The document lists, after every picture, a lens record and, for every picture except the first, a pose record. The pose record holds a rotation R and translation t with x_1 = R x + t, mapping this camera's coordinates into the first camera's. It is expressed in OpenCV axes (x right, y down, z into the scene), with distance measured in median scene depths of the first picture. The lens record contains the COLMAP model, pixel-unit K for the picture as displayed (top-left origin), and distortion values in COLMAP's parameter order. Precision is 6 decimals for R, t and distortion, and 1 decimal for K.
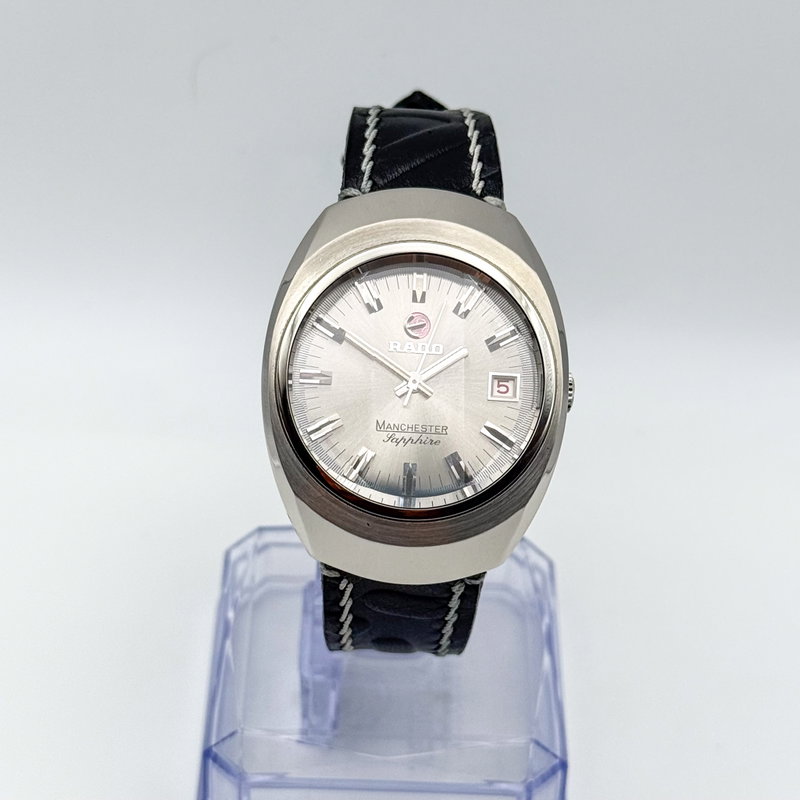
lens RADIAL K [[2237.4, 0, 401.3], [0, 2237.4, 396.4], [0, 0, 1]] dist [0.107974, 0.000000]
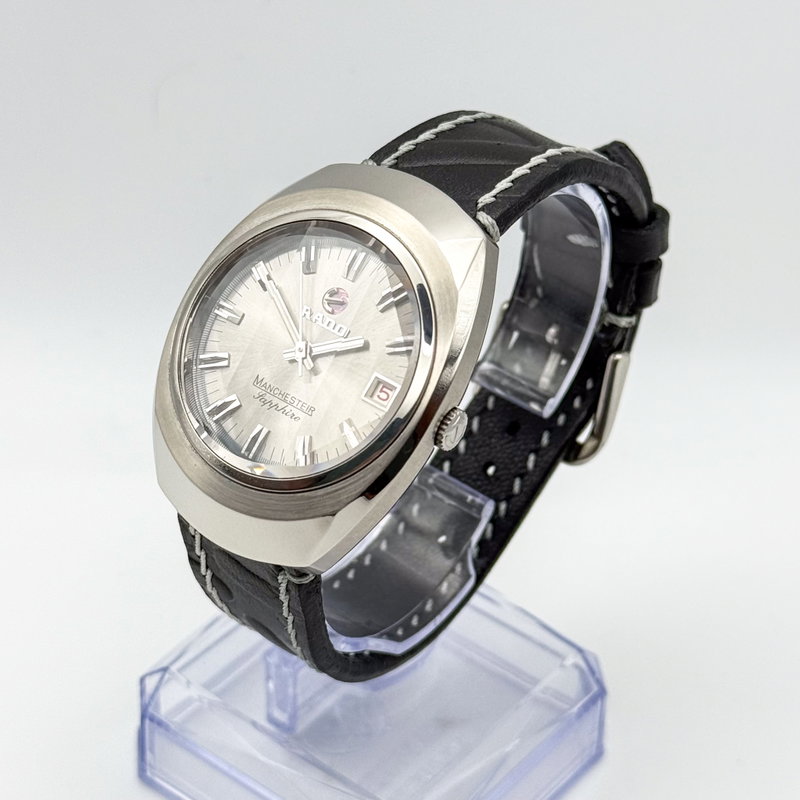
lens RADIAL K [[2237.4, 0, 400.6], [0, 2237.4, 401.7], [0, 0, 1]] dist [0.107974, 0.000000]
pose [[0.791893, 0.358742, -0.494176, 0.513448], [-0.401433, 0.915638, 0.021421, -0.023812], [0.460171, 0.181415, 0.869098, 0.192261]]
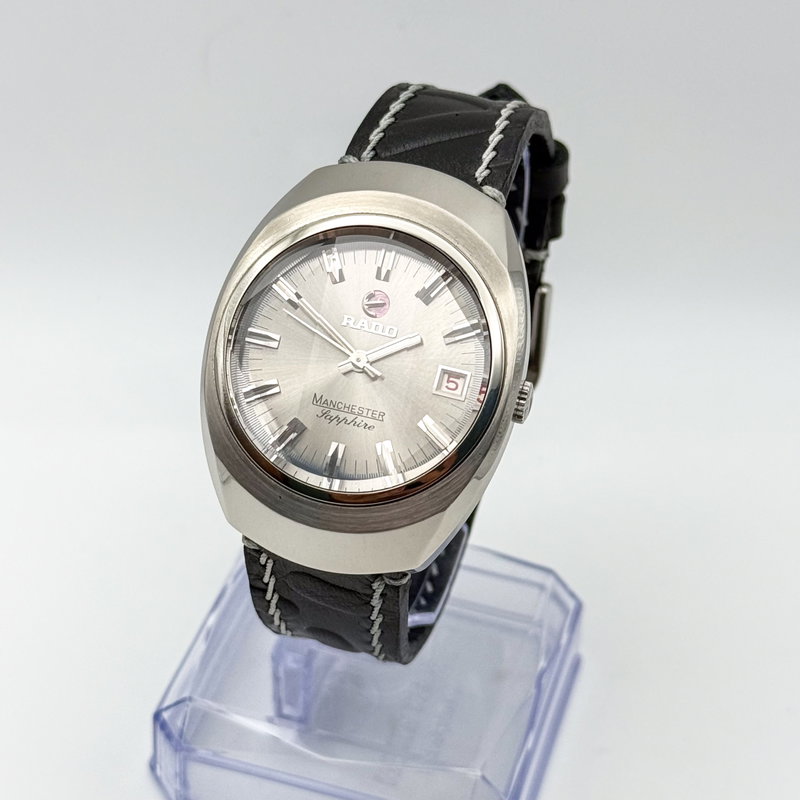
lens RADIAL K [[2237.4, 0, 394.8], [0, 2237.4, 403.3], [0, 0, 1]] dist [0.107974, 0.000000]
pose [[0.961193, 0.175975, -0.212463, 0.224122], [-0.181496, 0.983369, -0.006609, 0.014774], [0.207766, 0.044914, 0.977147, 0.072174]]
